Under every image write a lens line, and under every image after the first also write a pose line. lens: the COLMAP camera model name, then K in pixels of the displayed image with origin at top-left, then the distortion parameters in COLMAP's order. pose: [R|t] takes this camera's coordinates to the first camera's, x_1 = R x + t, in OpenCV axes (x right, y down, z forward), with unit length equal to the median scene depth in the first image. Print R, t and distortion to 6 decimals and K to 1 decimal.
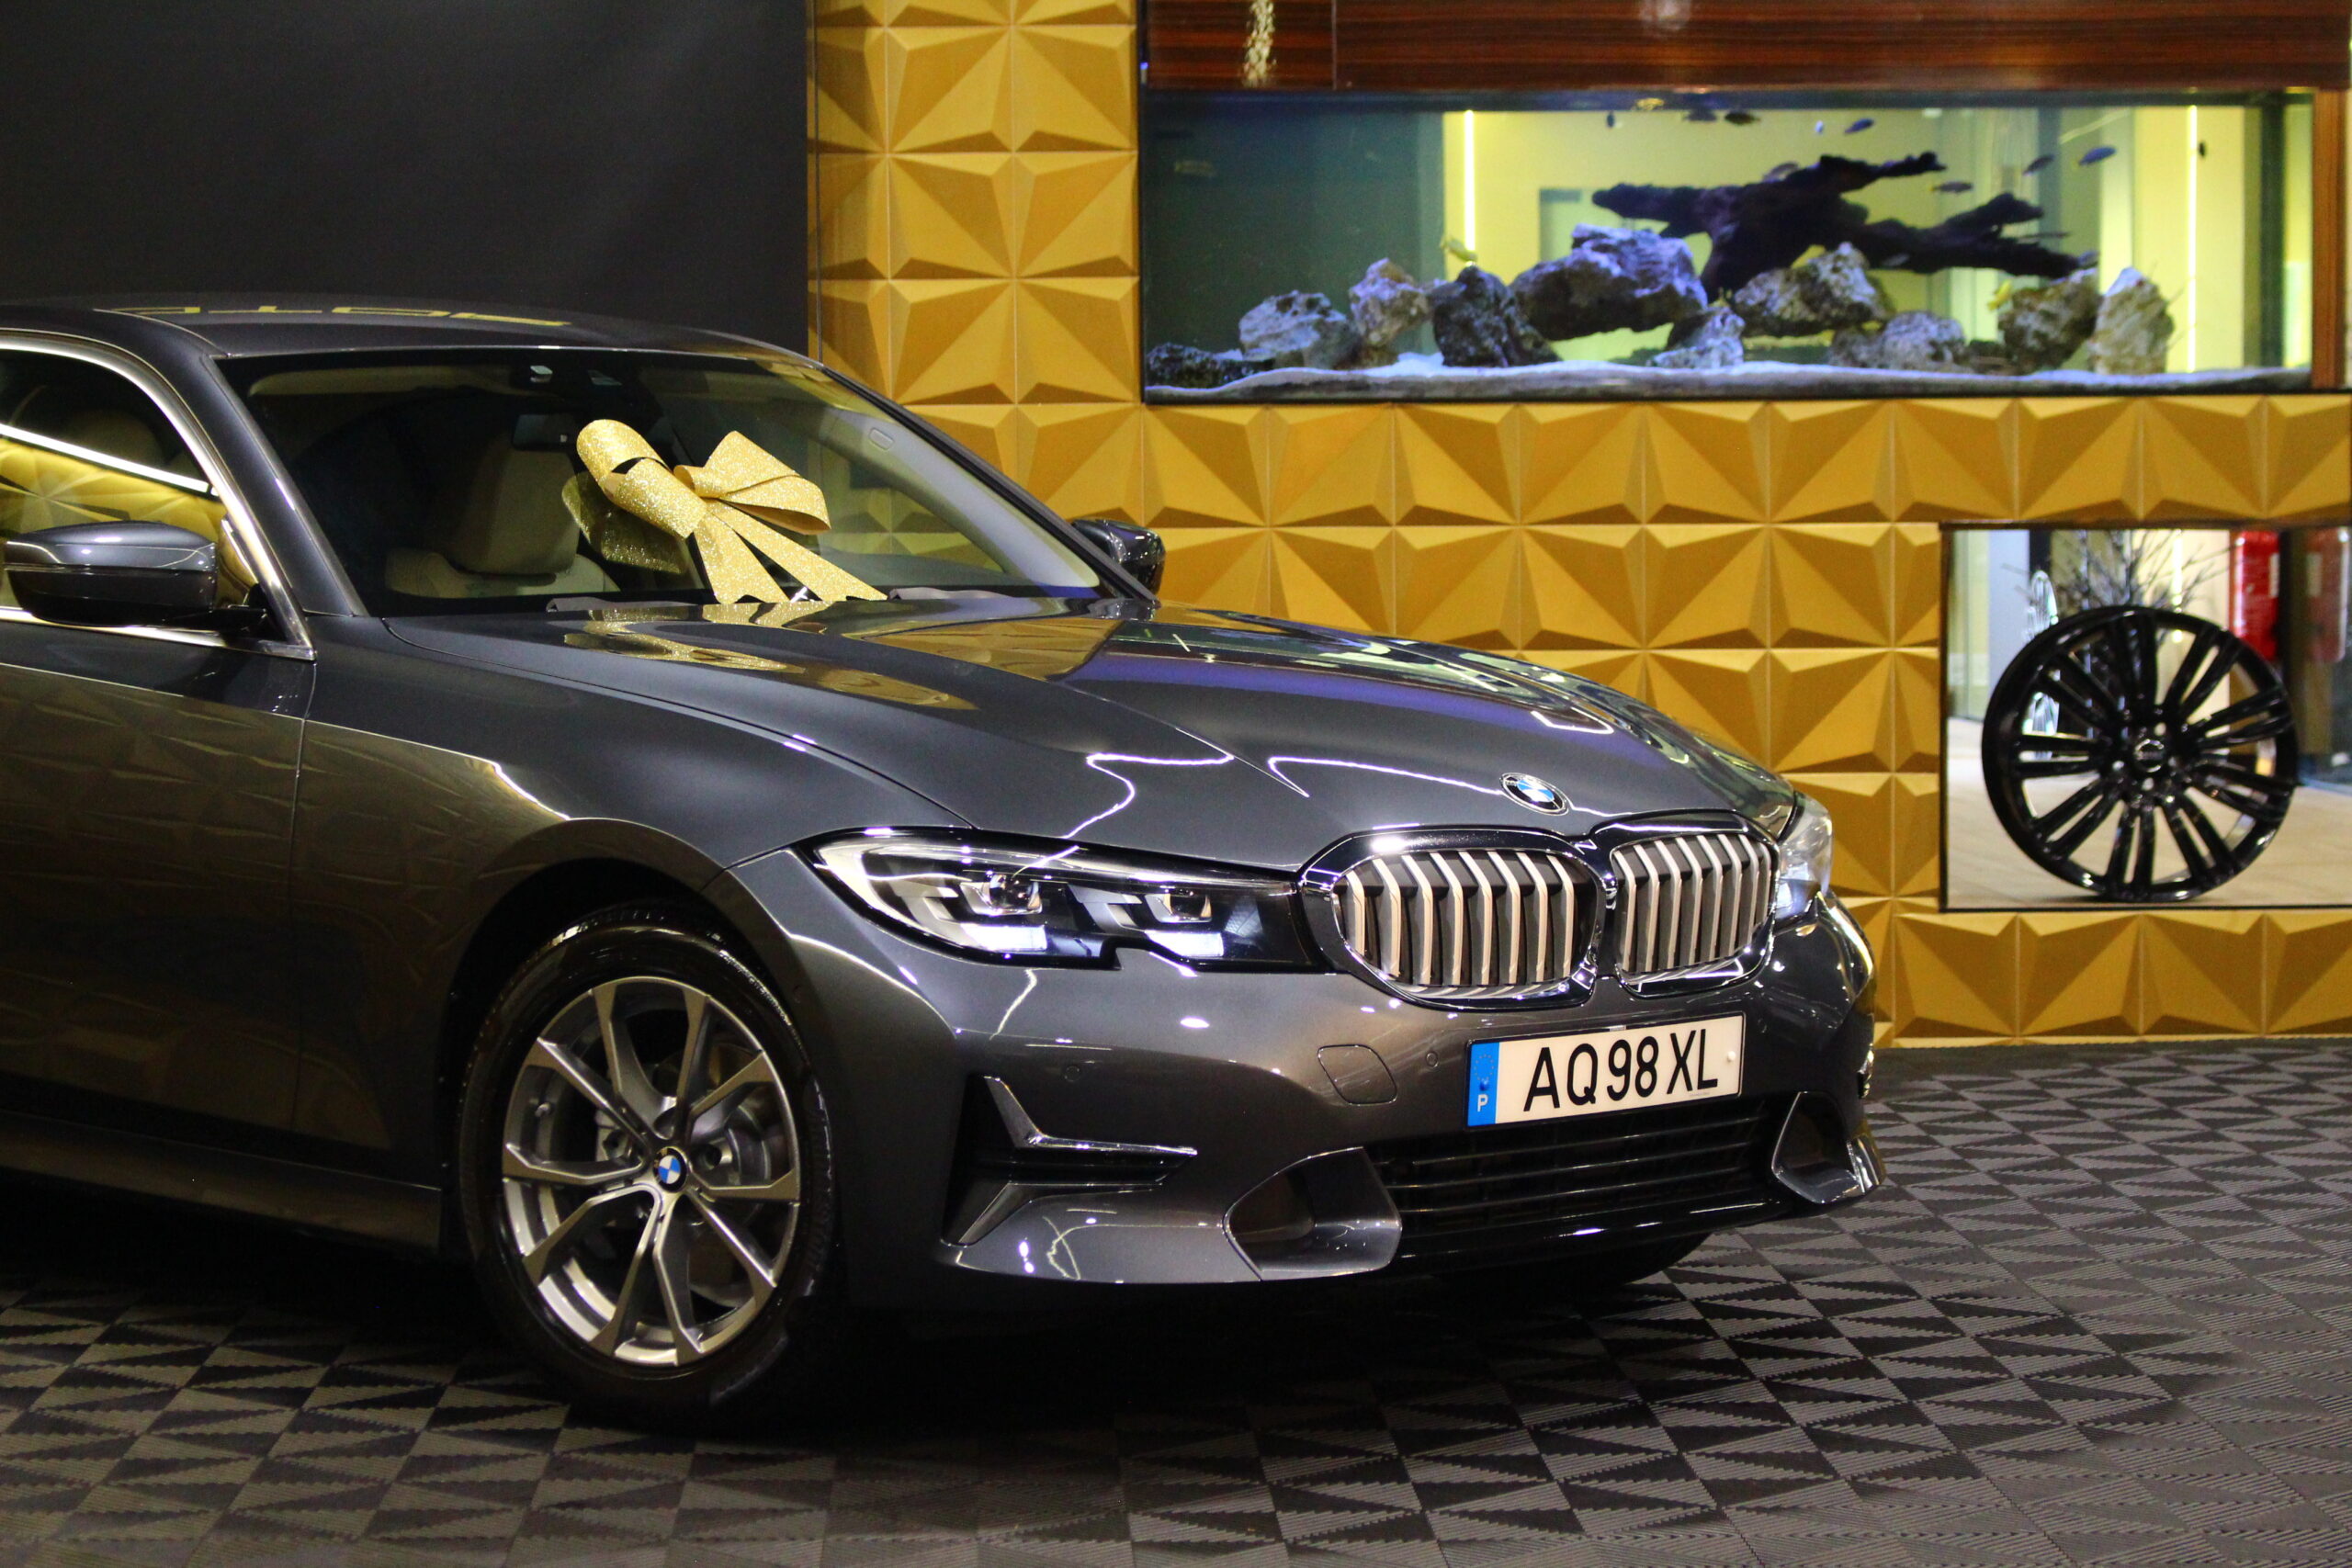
lens RADIAL K [[5600.5, 0, 1189.1], [0, 5600.5, 774.7], [0, 0, 1]] dist [0.062807, 0.000000]
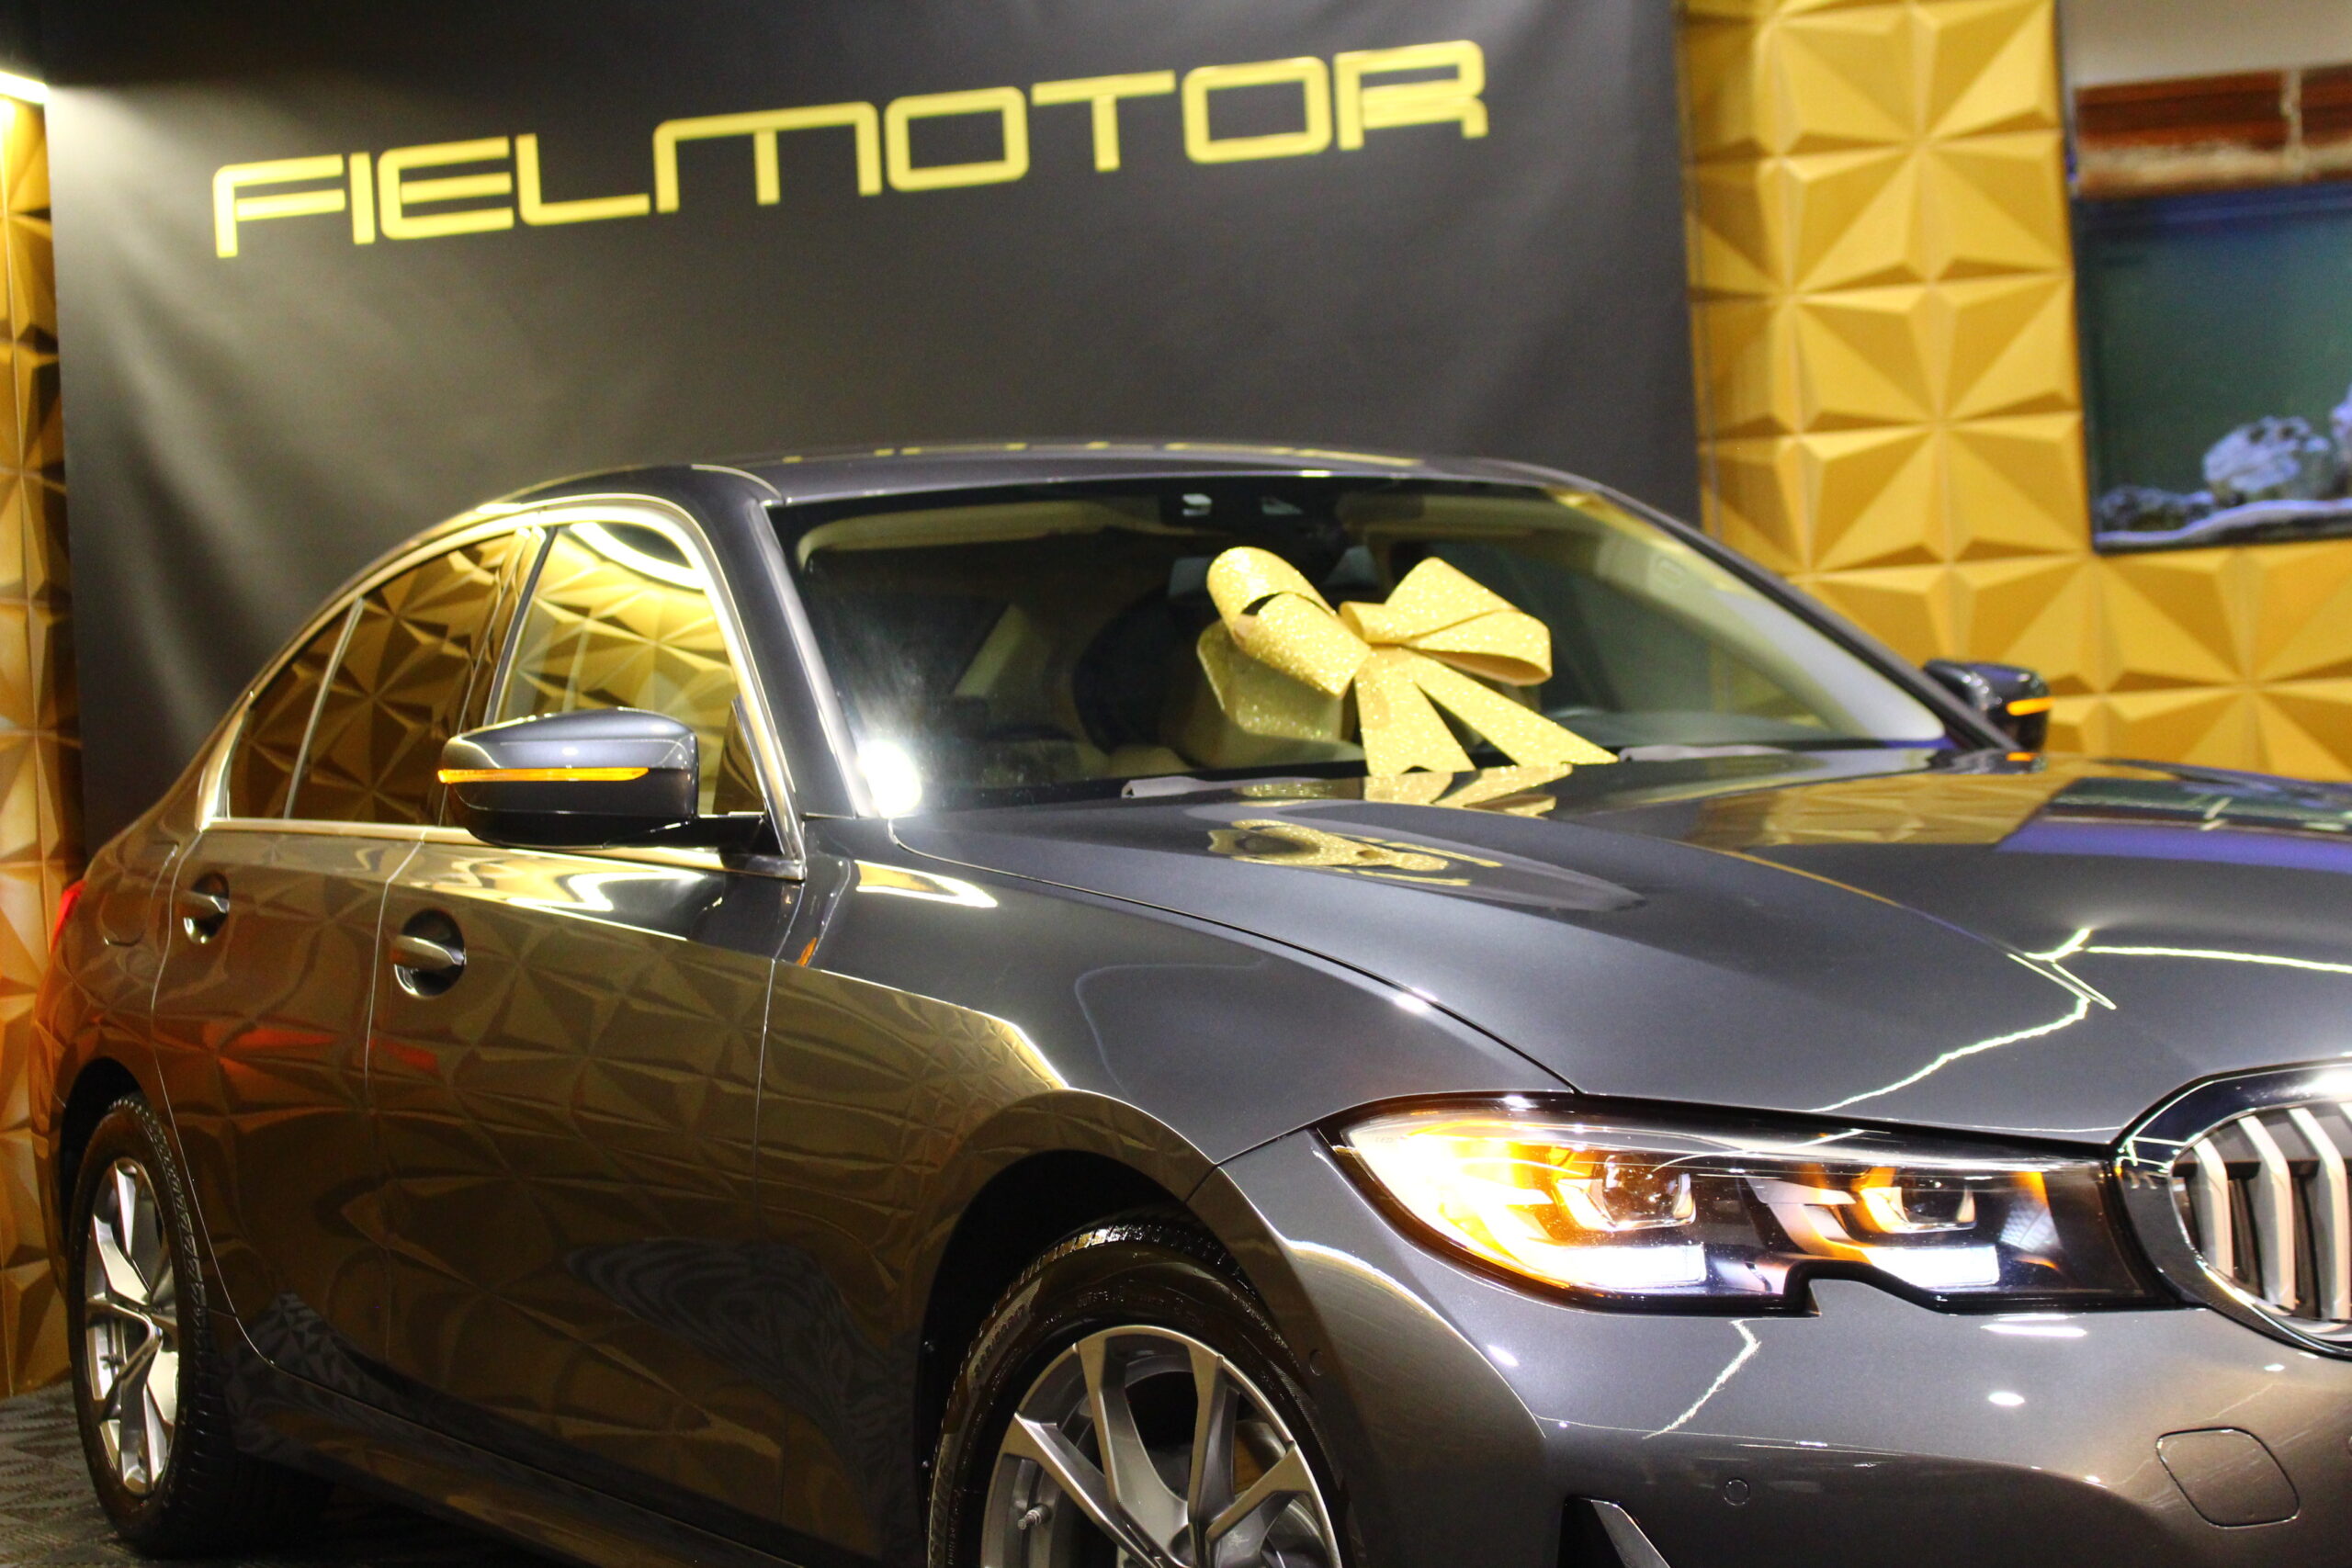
lens RADIAL K [[4248.5, 0, 1186.6], [0, 4248.5, 763.8], [0, 0, 1]] dist [-0.027205, 0.000000]
pose [[0.963320, -0.054044, -0.262857, 0.037888], [0.040556, 0.997580, -0.056474, -0.001690], [0.265273, 0.043742, 0.963181, 0.430695]]
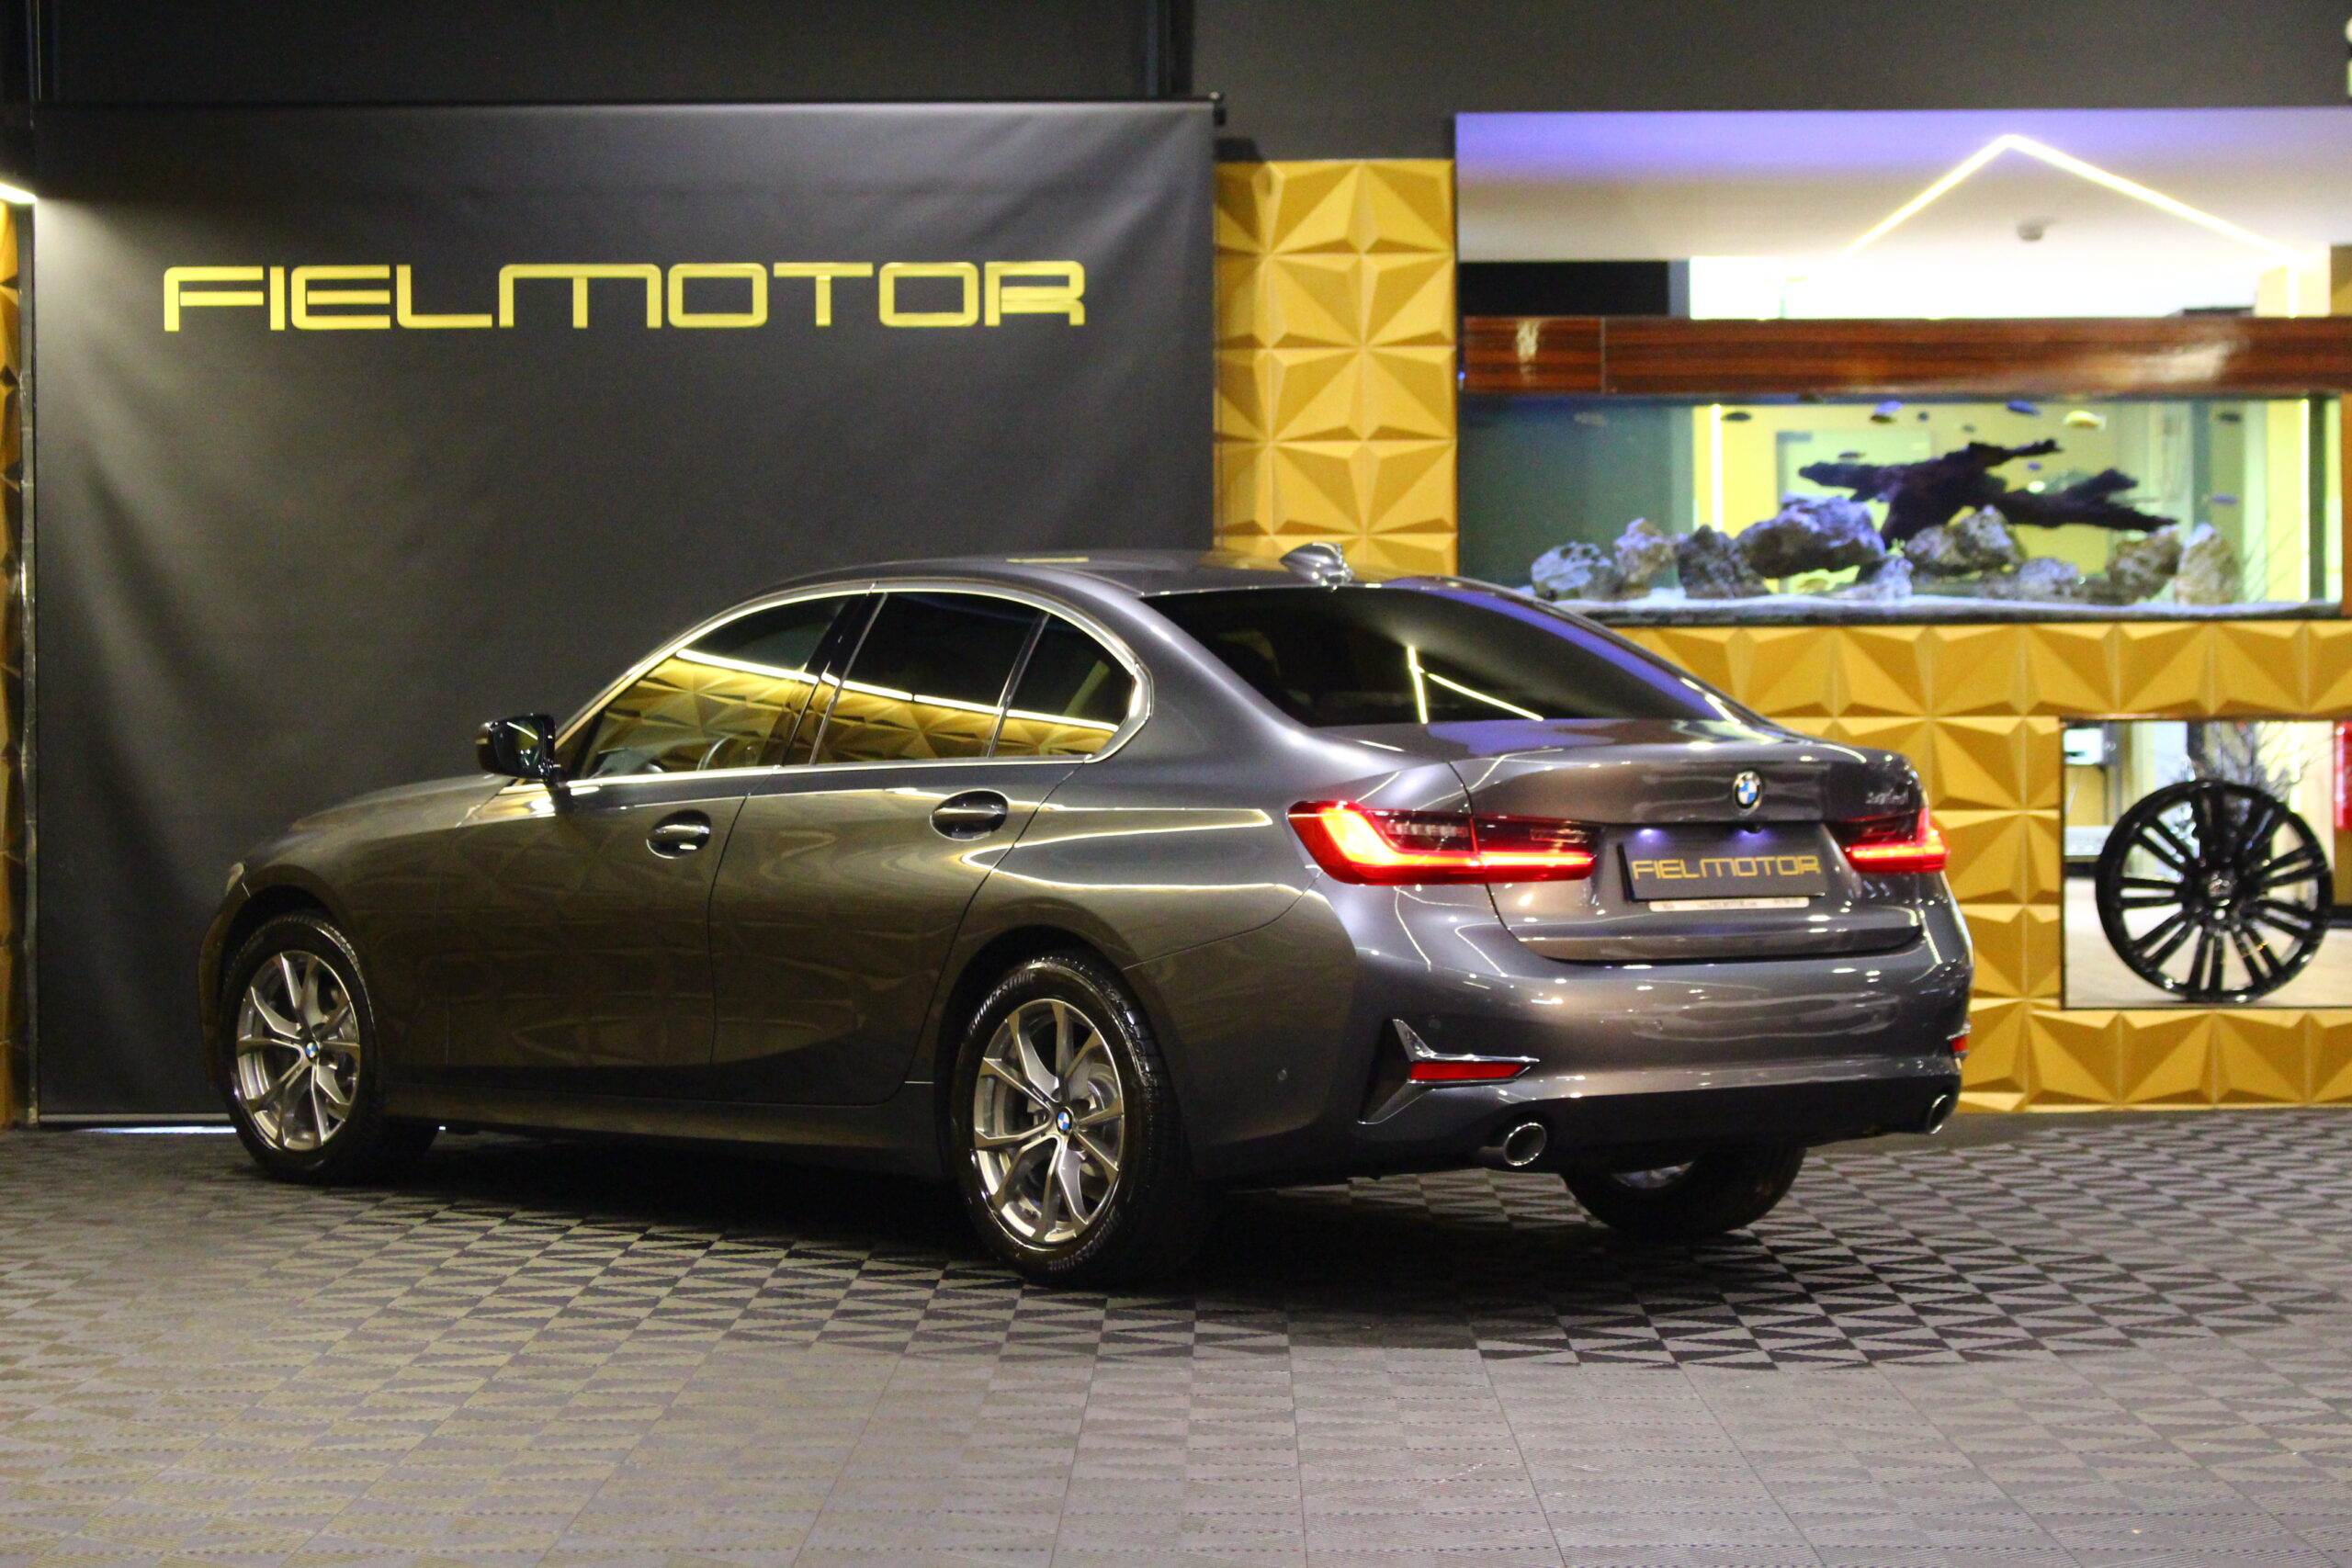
lens RADIAL K [[5600.5, 0, 1157.4], [0, 5600.5, 790.1], [0, 0, 1]] dist [0.062807, 0.000000]
pose [[0.998621, 0.001910, -0.052462, -0.013610], [-0.003505, 0.999534, -0.030315, 0.018414], [0.052379, 0.030457, 0.998163, -0.460513]]
